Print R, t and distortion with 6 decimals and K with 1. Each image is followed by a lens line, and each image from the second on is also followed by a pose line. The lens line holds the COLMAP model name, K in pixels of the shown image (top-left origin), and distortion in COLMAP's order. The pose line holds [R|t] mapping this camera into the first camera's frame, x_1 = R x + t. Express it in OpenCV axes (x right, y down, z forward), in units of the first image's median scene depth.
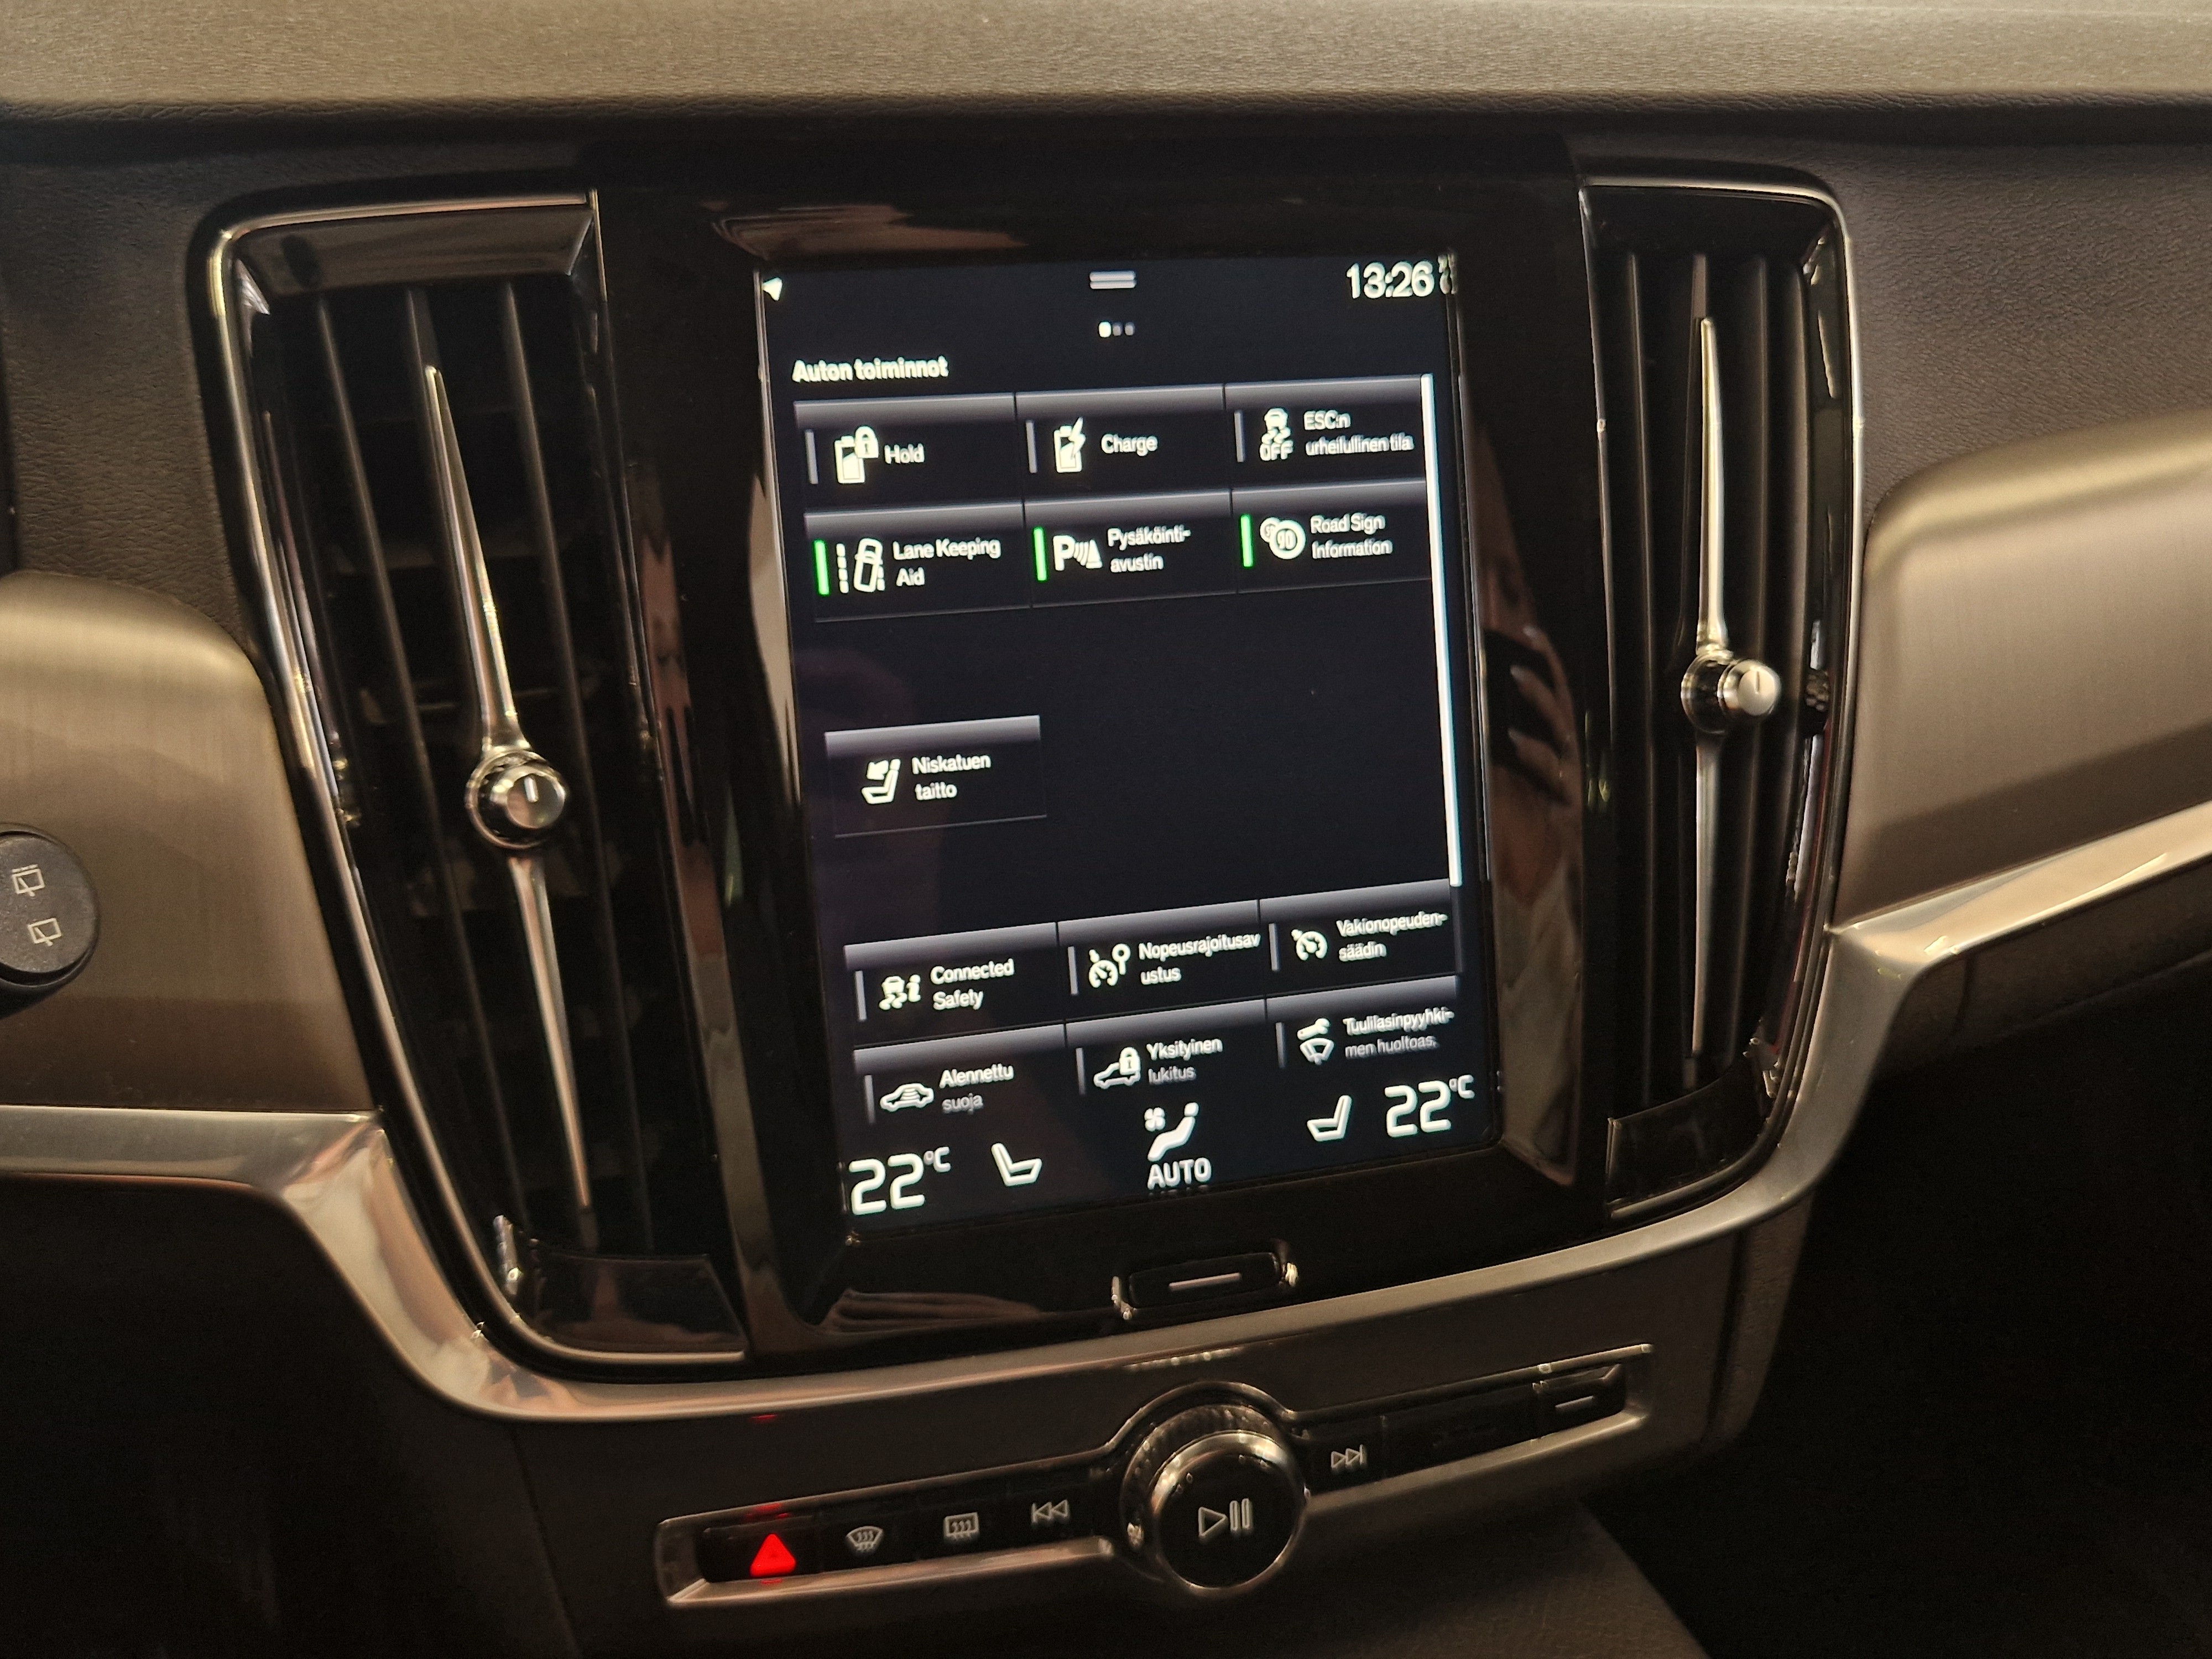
lens RADIAL K [[1946.1, 0, 1093.6], [0, 1946.1, 834.4], [0, 0, 1]] dist [0.049209, -0.045833]
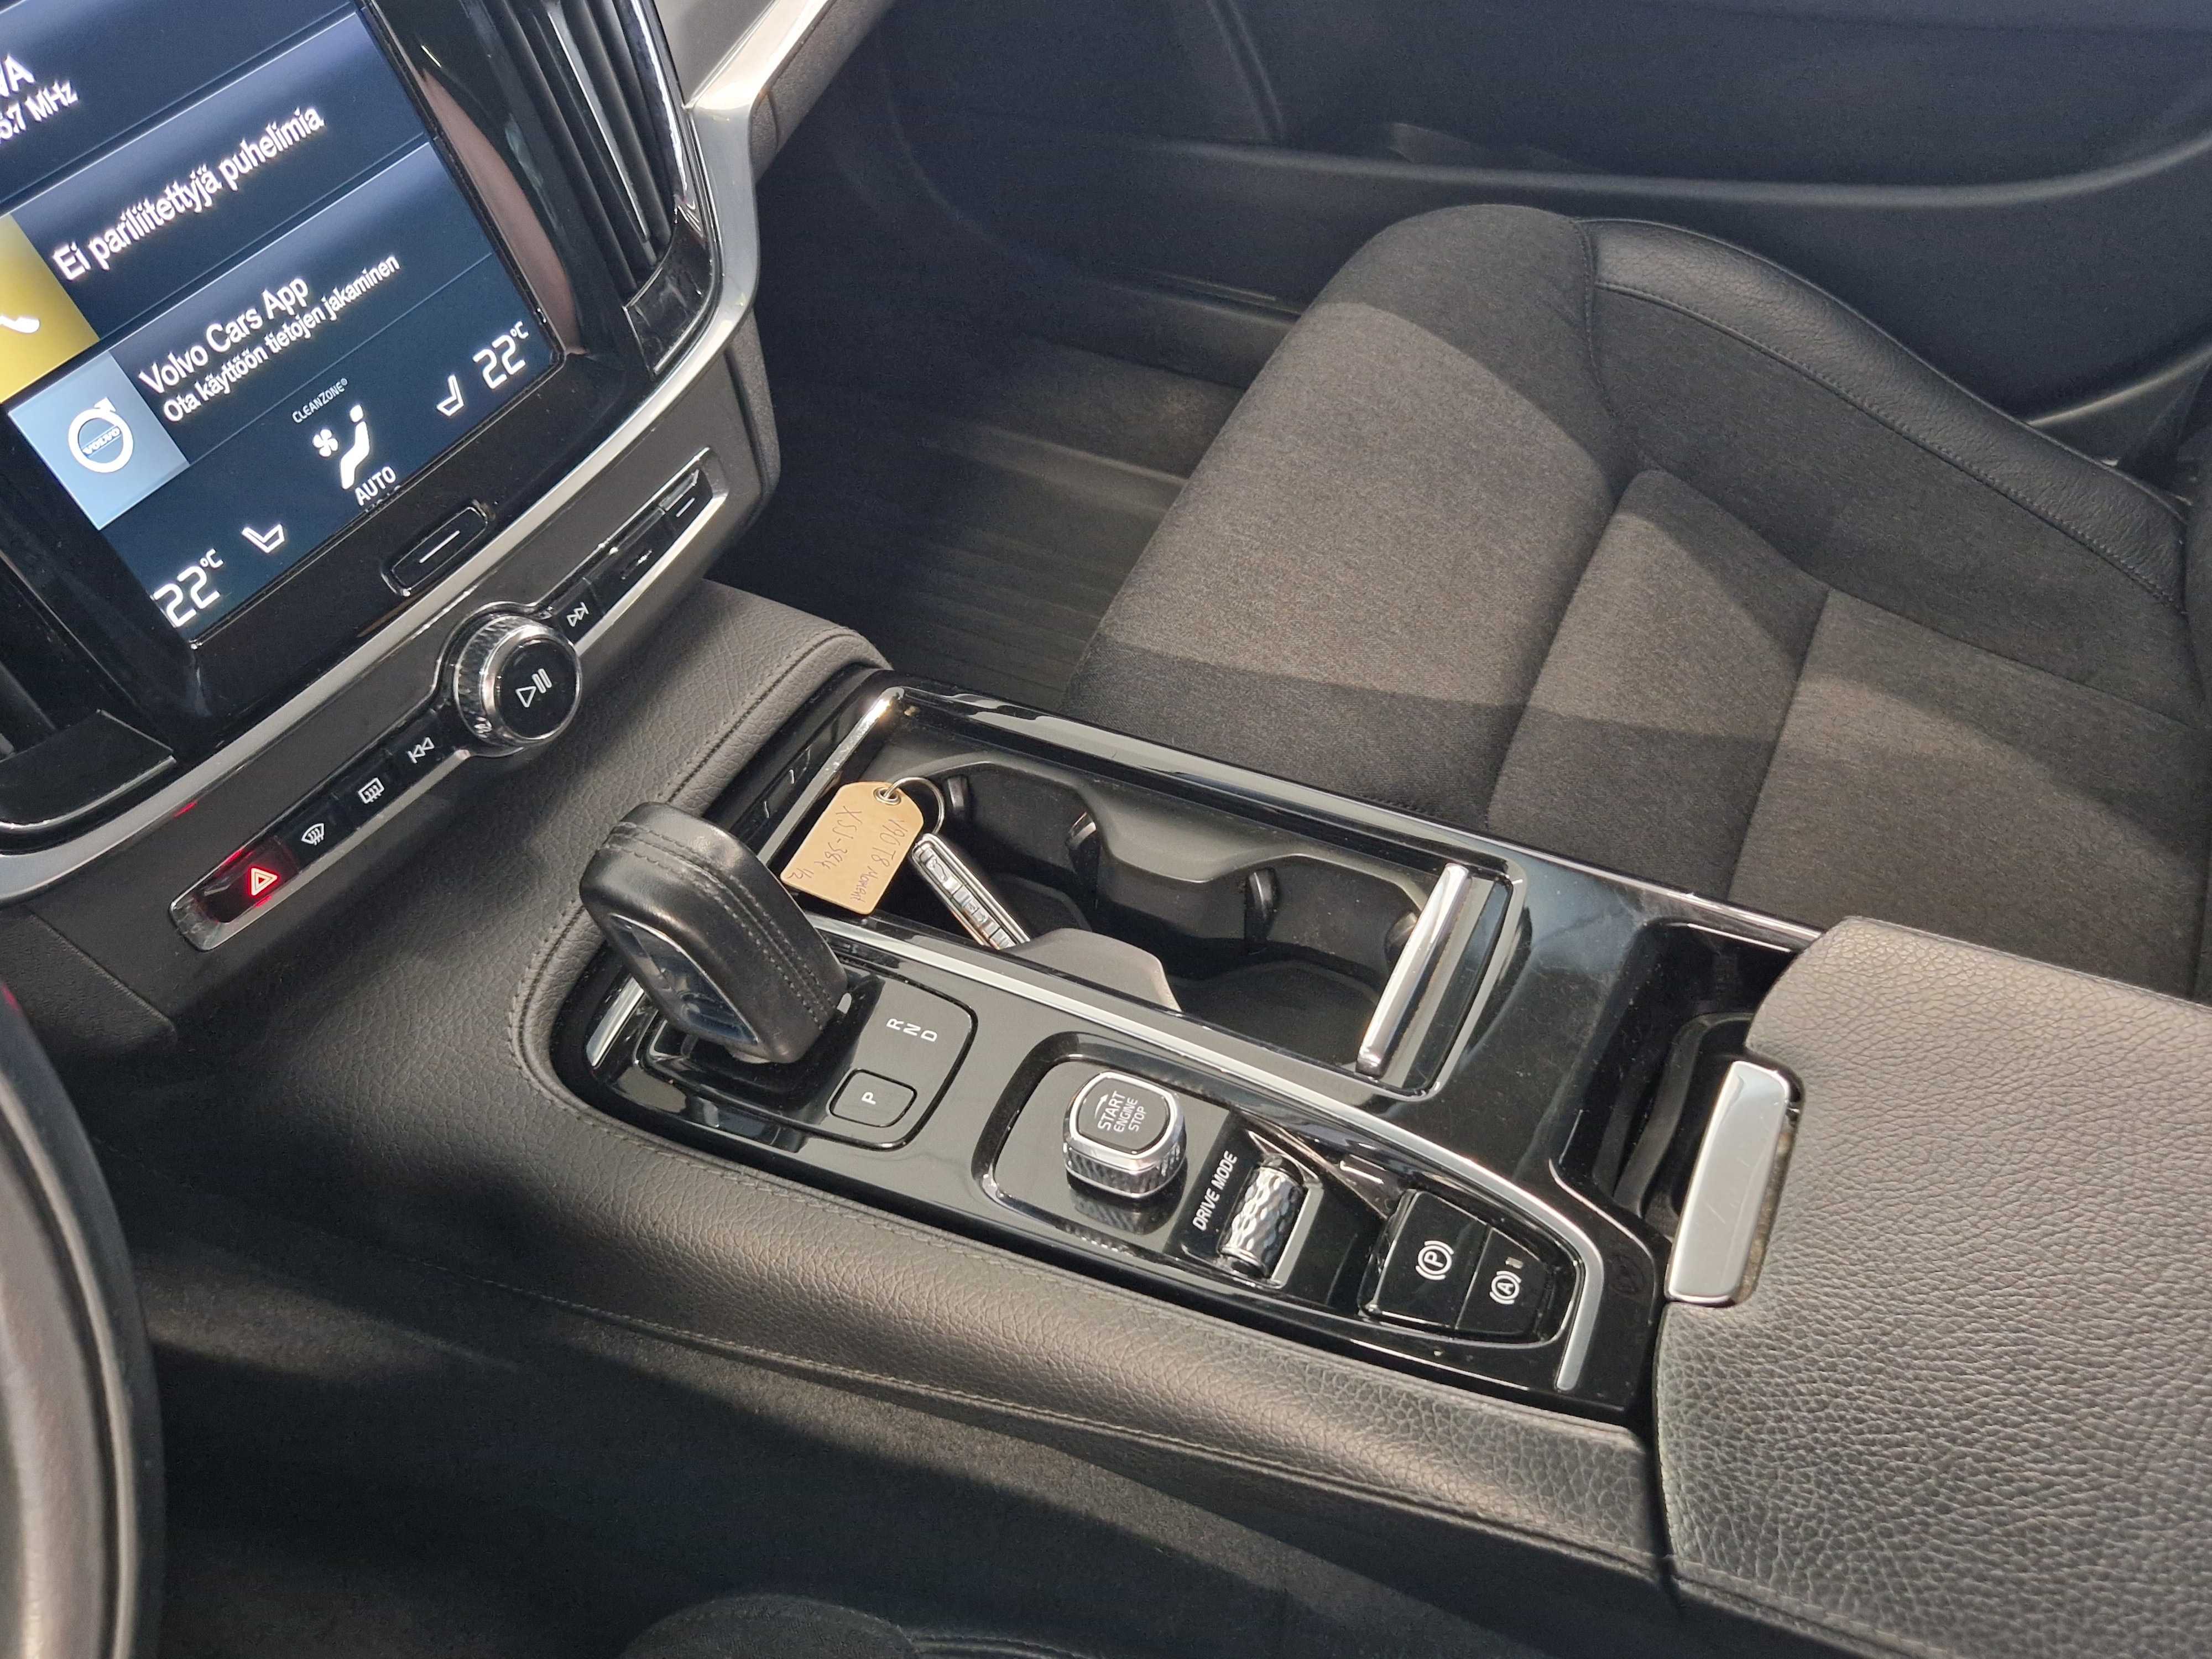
lens RADIAL K [[1946.1, 0, 1124.8], [0, 1946.1, 854.2], [0, 0, 1]] dist [0.049209, -0.045833]
pose [[0.723683, -0.548524, 0.418812, -0.286954], [0.331381, 0.808511, 0.486310, -0.103085], [-0.605367, -0.213147, 0.766876, -0.383036]]
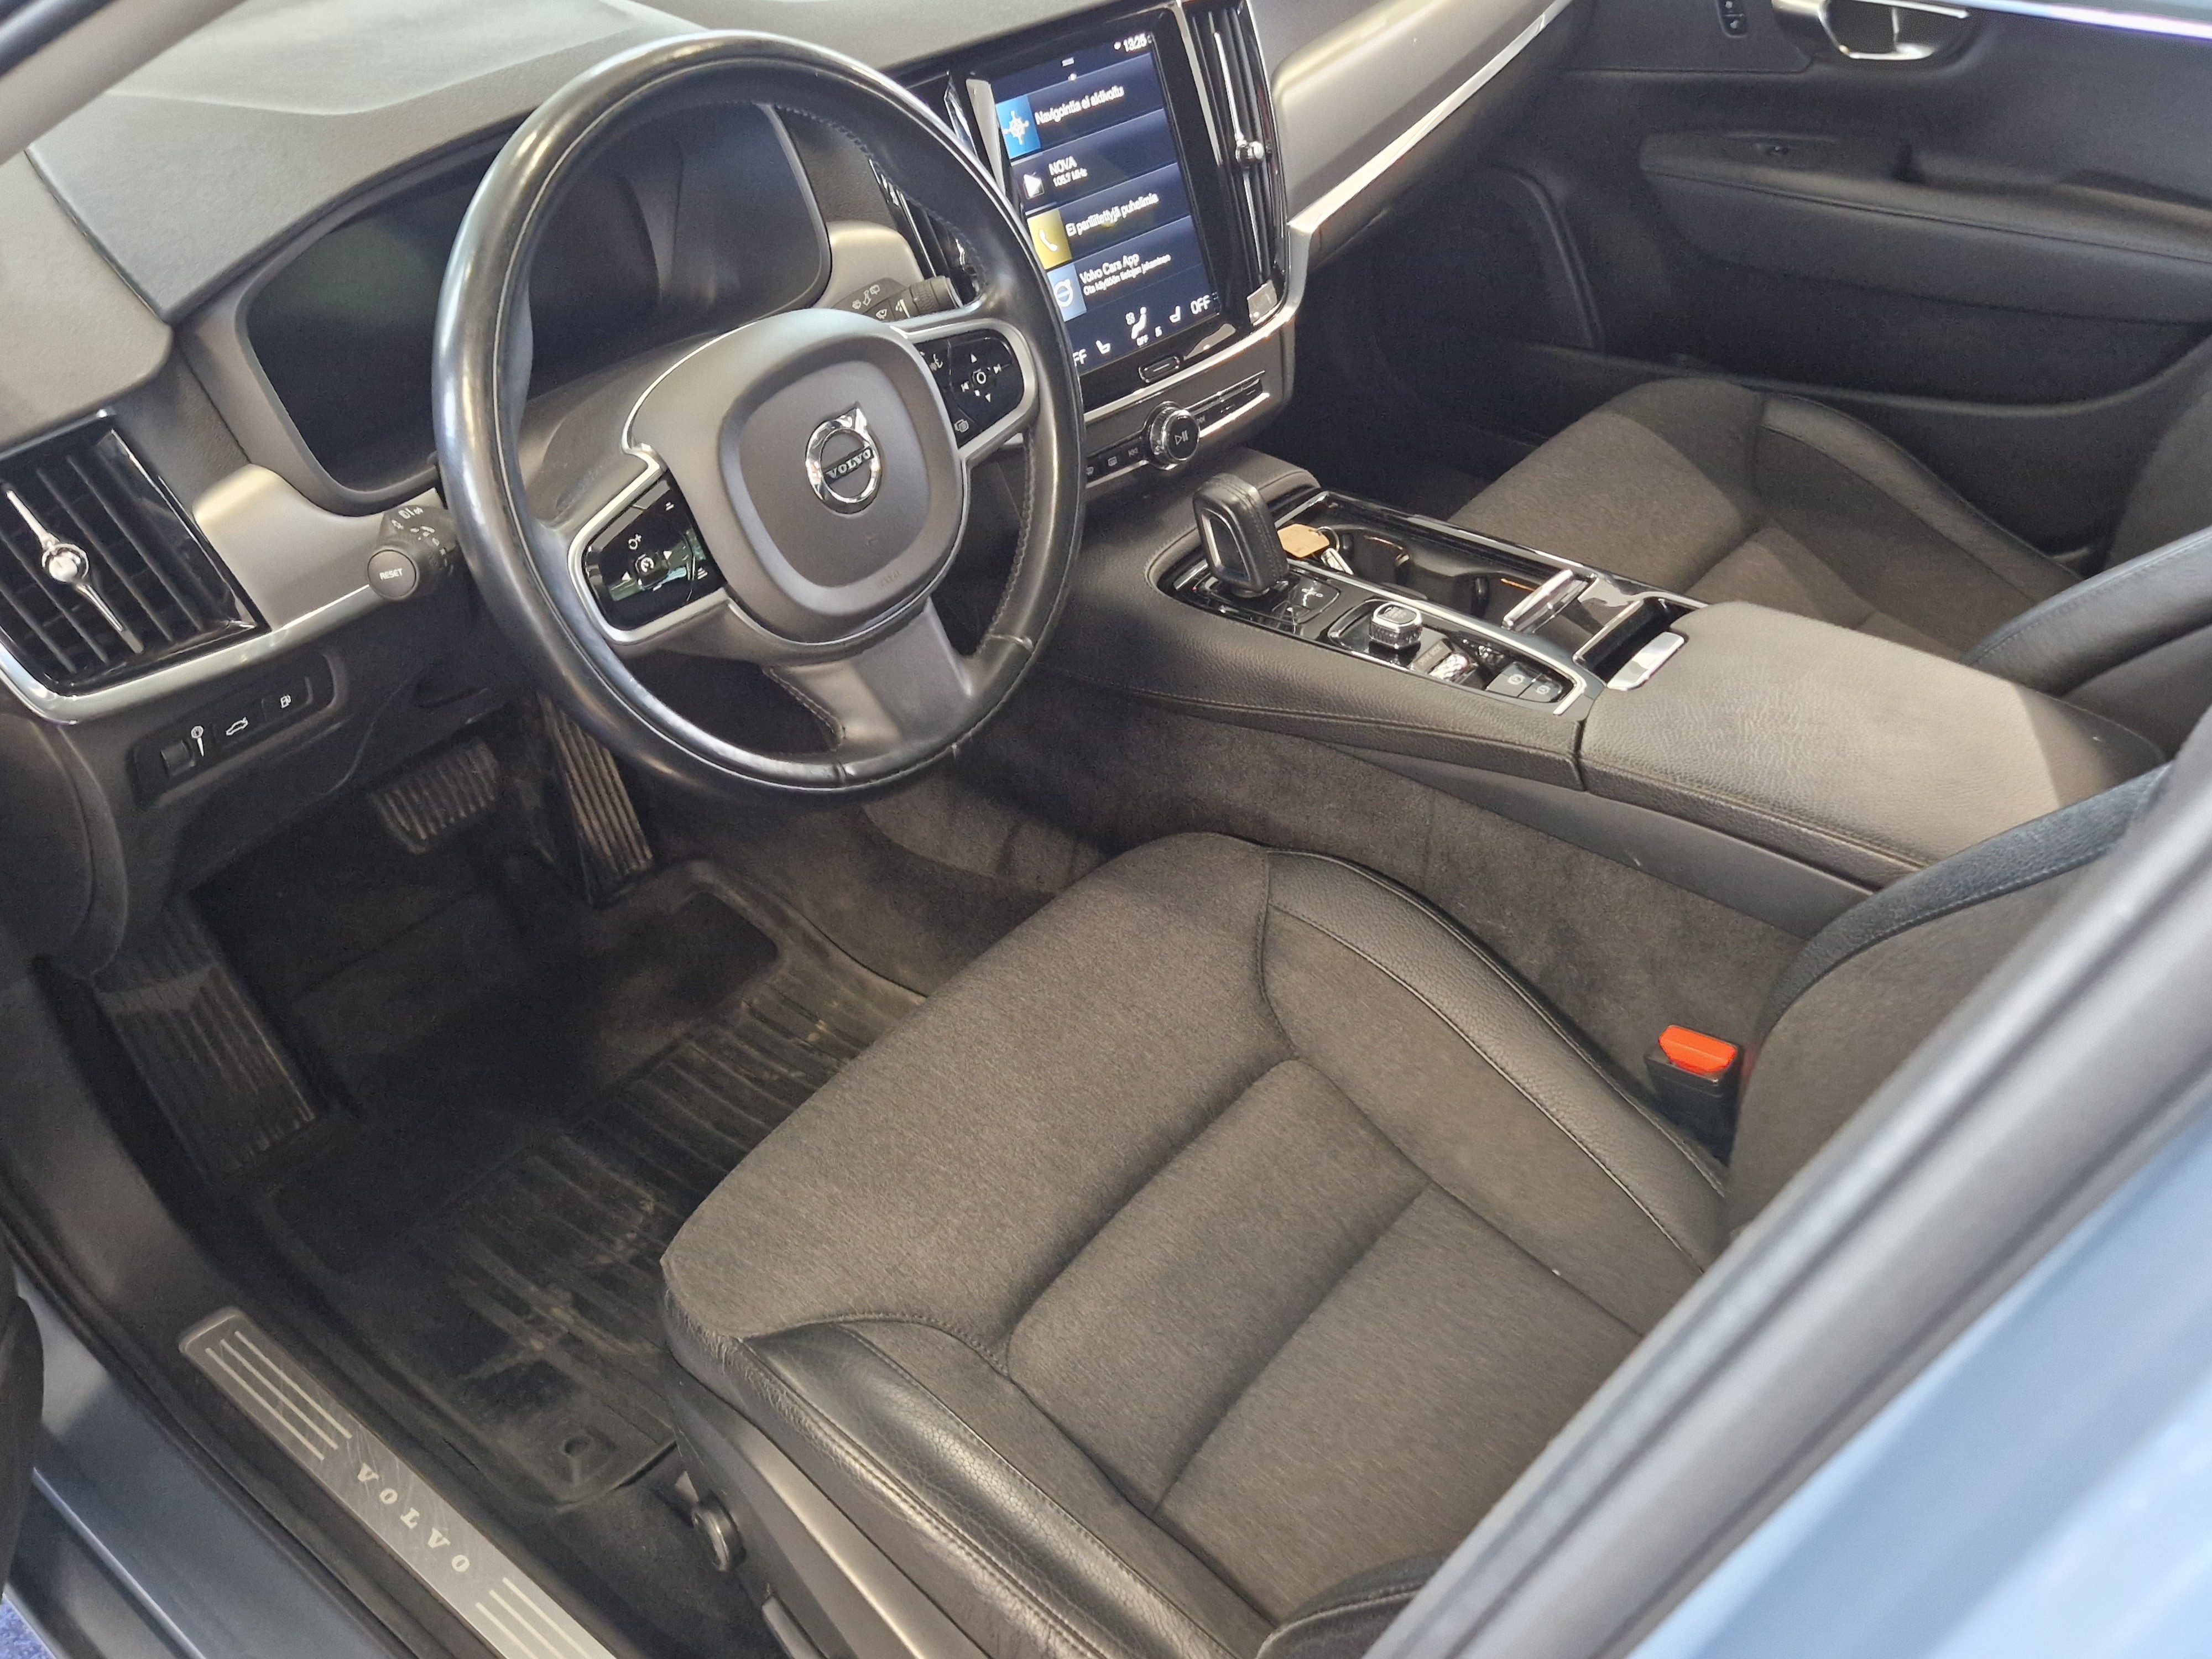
lens RADIAL K [[1946.1, 0, 1114.6], [0, 1946.1, 830.0], [0, 0, 1]] dist [0.049209, -0.045833]
pose [[0.878616, -0.329914, 0.345240, -1.431105], [0.244701, 0.931890, 0.267773, 0.051682], [-0.410068, -0.150789, 0.899504, -2.098535]]
